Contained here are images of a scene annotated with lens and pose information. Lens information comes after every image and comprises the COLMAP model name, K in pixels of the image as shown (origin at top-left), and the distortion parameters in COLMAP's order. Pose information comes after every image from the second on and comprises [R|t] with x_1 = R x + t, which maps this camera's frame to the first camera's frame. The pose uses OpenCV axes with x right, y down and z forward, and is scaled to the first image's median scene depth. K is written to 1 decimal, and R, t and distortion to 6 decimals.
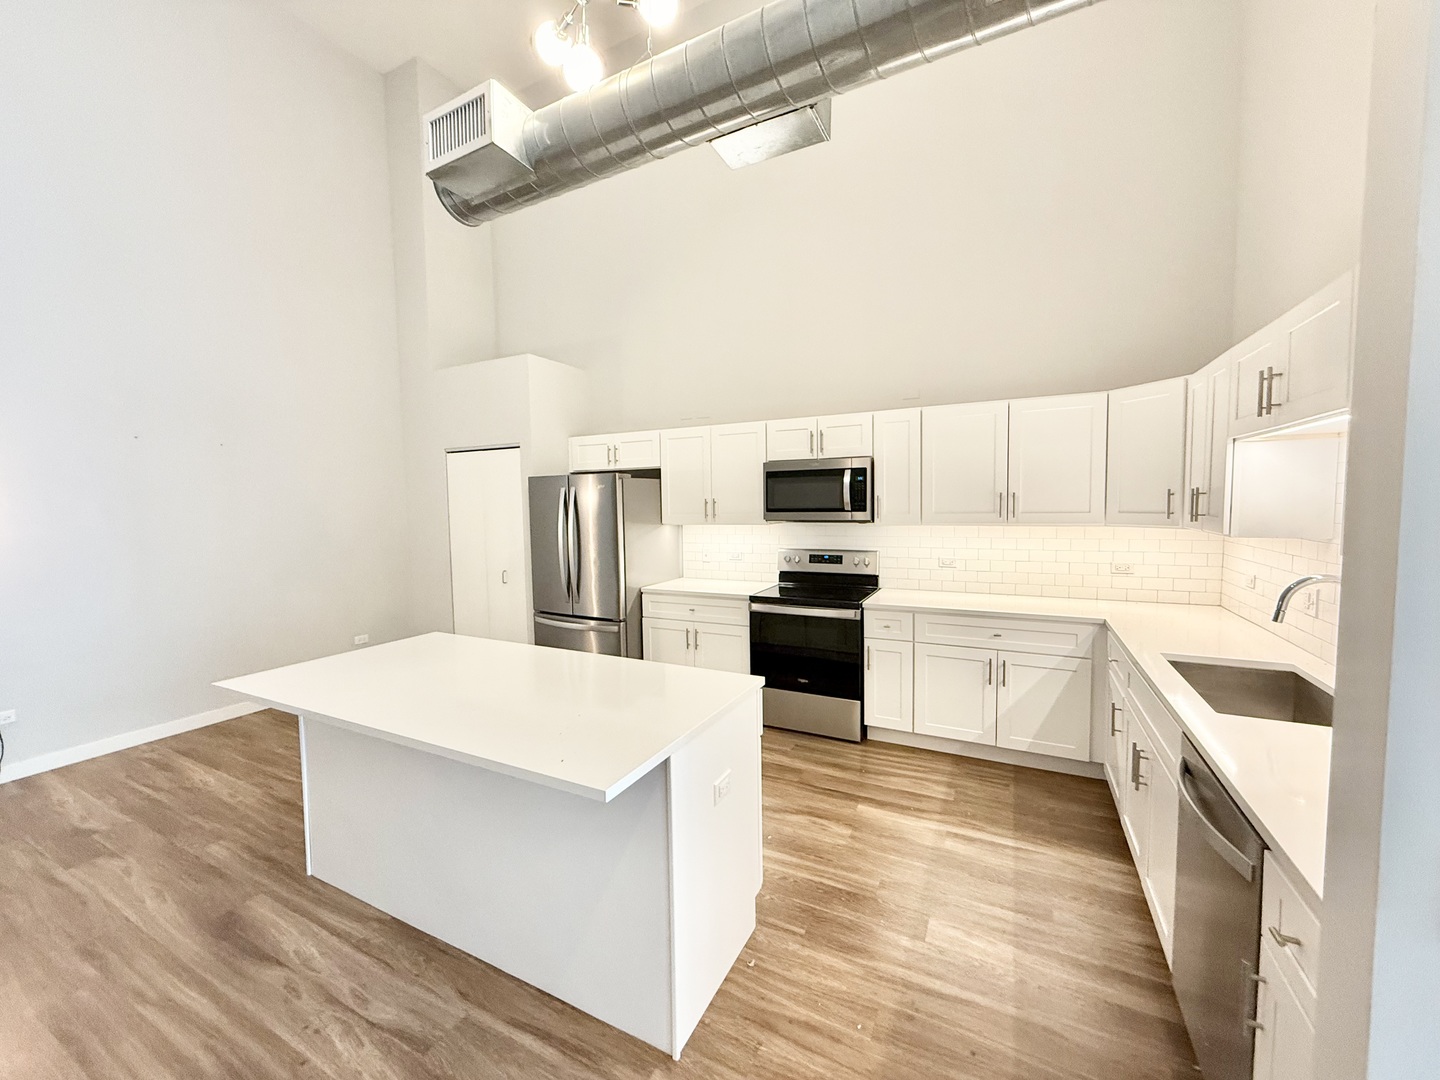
lens RADIAL K [[572.9, 0, 713.8], [0, 572.9, 539.1], [0, 0, 1]] dist [0.000222, -0.000091]
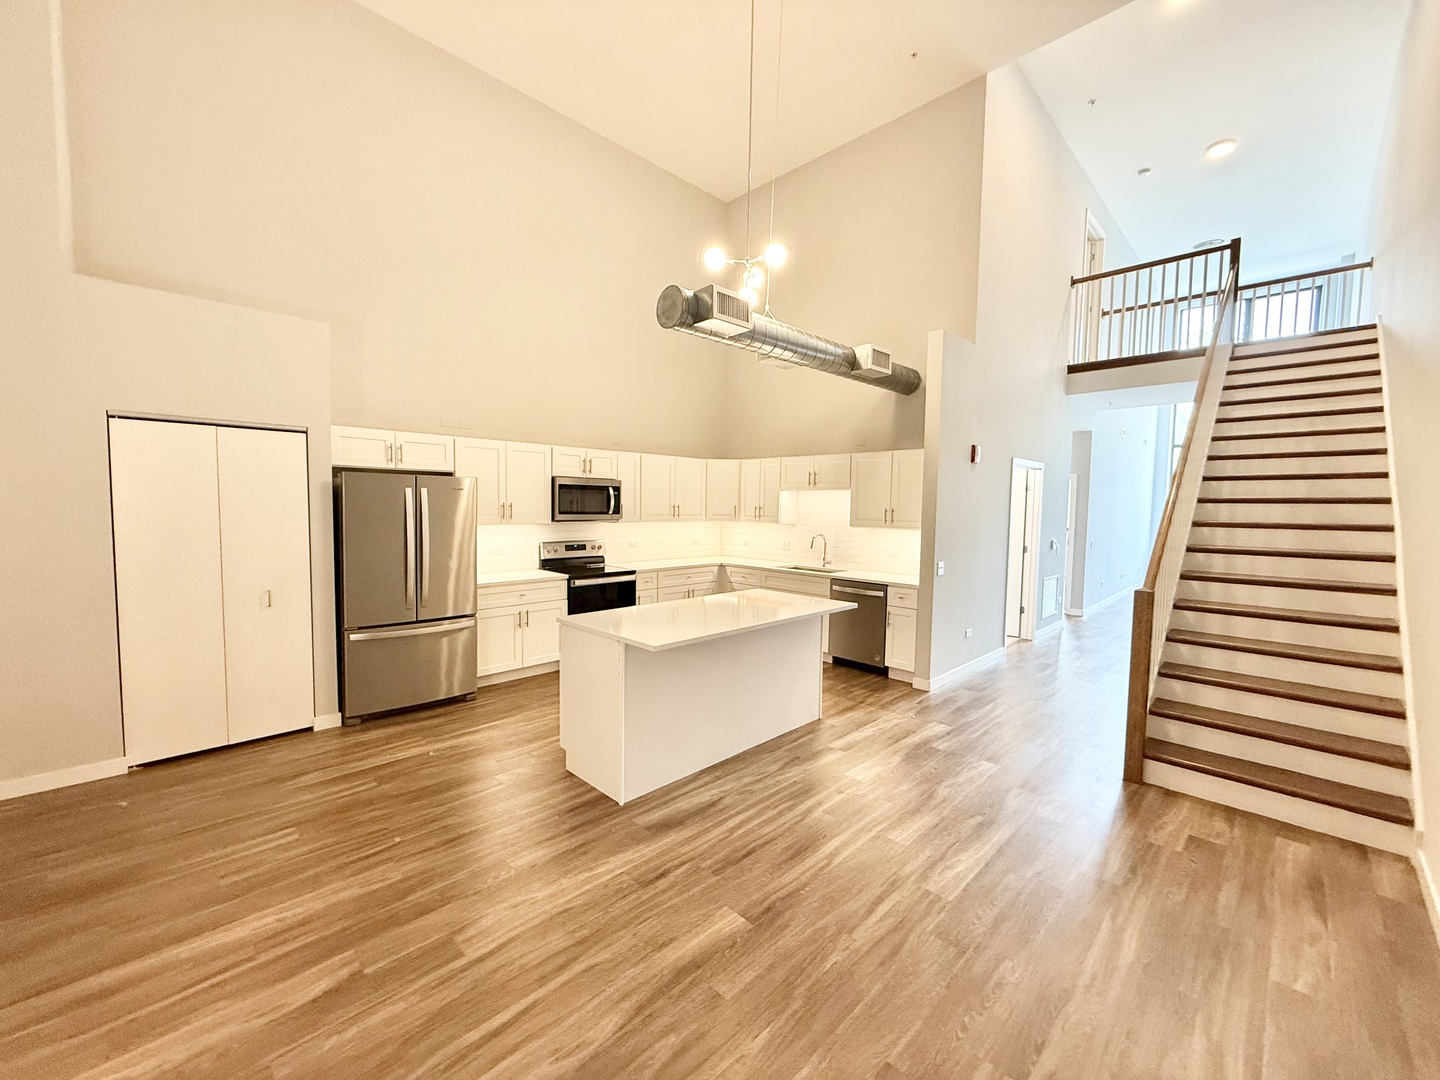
lens RADIAL K [[572.9, 0, 713.8], [0, 572.9, 539.1], [0, 0, 1]] dist [0.000222, -0.000091]
pose [[0.311280, -0.040392, 0.949459, -1.465495], [0.041745, 0.998713, 0.028802, -0.017494], [-0.949401, 0.030670, 0.312566, 0.324647]]
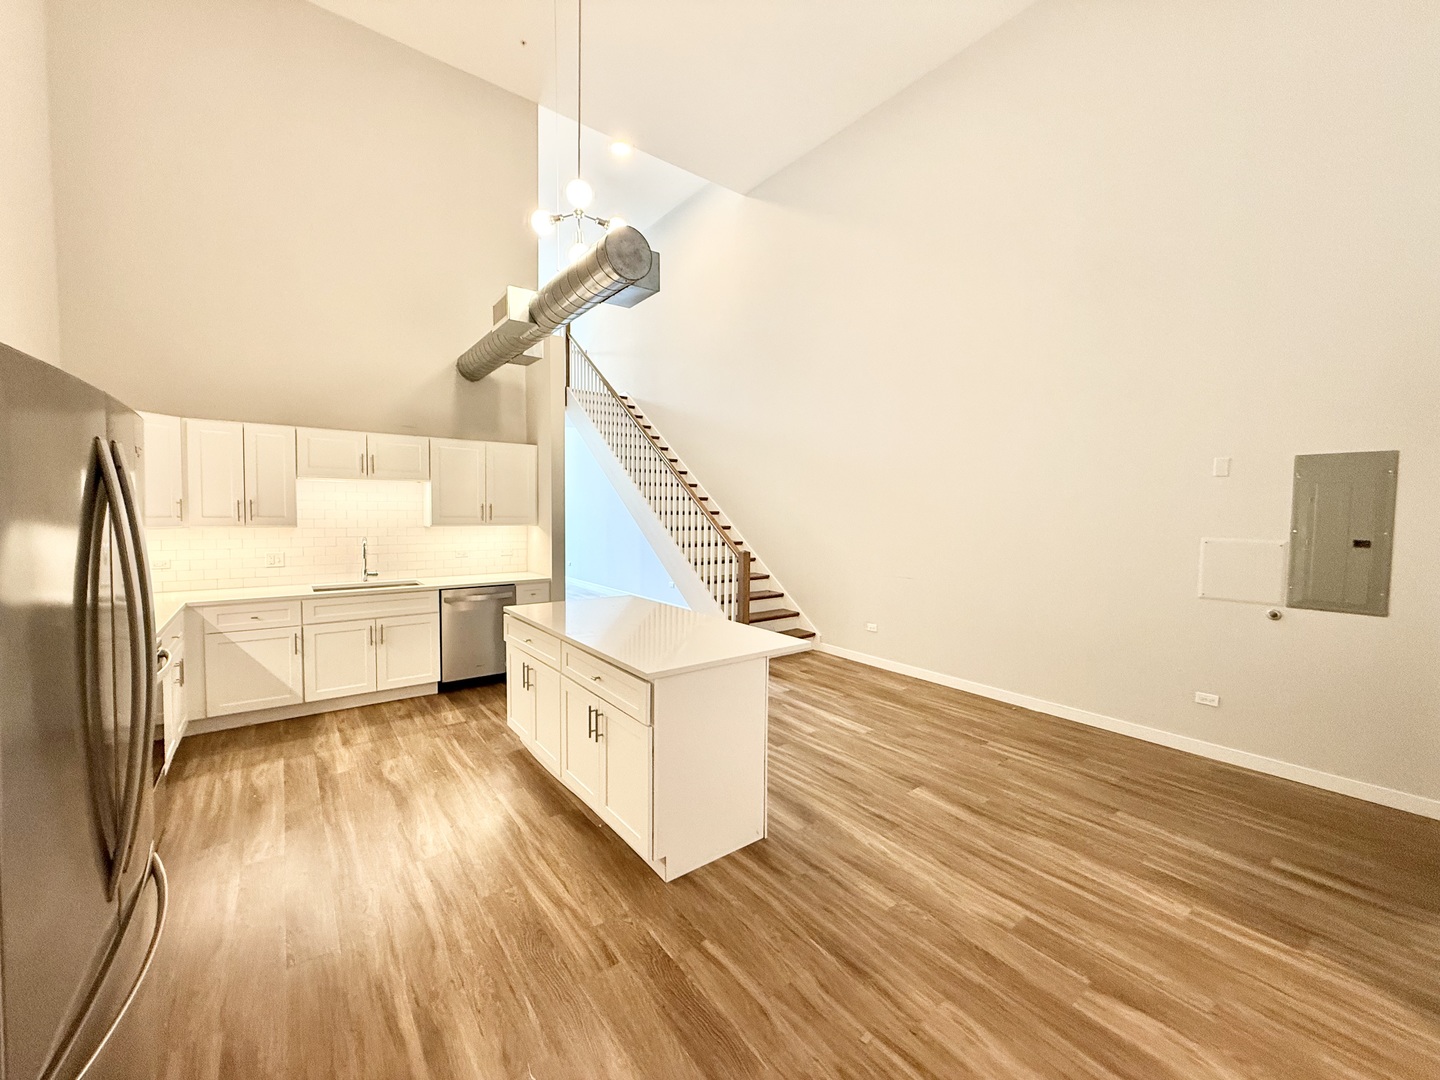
lens RADIAL K [[572.9, 0, 713.8], [0, 572.9, 539.1], [0, 0, 1]] dist [0.000222, -0.000091]
pose [[-0.903517, -0.018937, 0.428134, -0.879758], [0.028403, 0.994181, 0.103914, -0.093518], [-0.427610, 0.106049, -0.897721, 1.615288]]
